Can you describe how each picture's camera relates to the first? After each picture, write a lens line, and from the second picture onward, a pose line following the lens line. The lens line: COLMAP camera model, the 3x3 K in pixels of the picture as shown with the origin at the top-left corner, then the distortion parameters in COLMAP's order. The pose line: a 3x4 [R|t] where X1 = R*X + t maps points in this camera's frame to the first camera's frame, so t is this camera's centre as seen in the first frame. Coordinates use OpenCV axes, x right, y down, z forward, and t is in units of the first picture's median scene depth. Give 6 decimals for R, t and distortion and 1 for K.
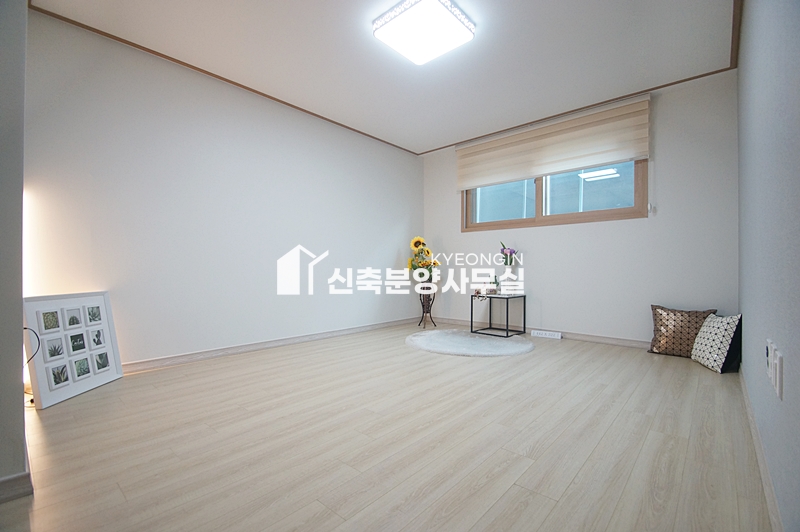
lens RADIAL K [[353.3, 0, 400.0], [0, 353.3, 266.0], [0, 0, 1]] dist [-0.013813, -0.000436]
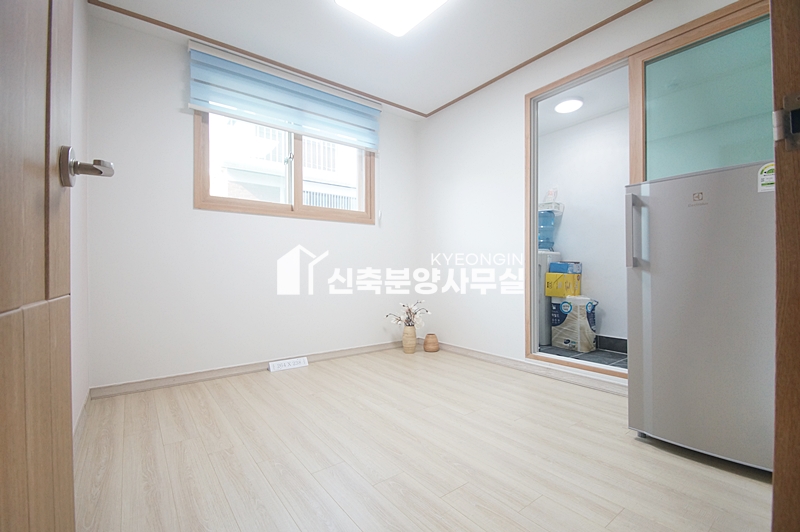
lens RADIAL K [[351.8, 0, 400.0], [0, 351.8, 266.0], [0, 0, 1]] dist [-0.011294, -0.000251]
pose [[-0.175553, -0.010104, -0.984418, 1.713561], [0.002218, 0.999941, -0.010659, -0.037533], [0.984467, -0.004055, -0.175521, 2.153730]]
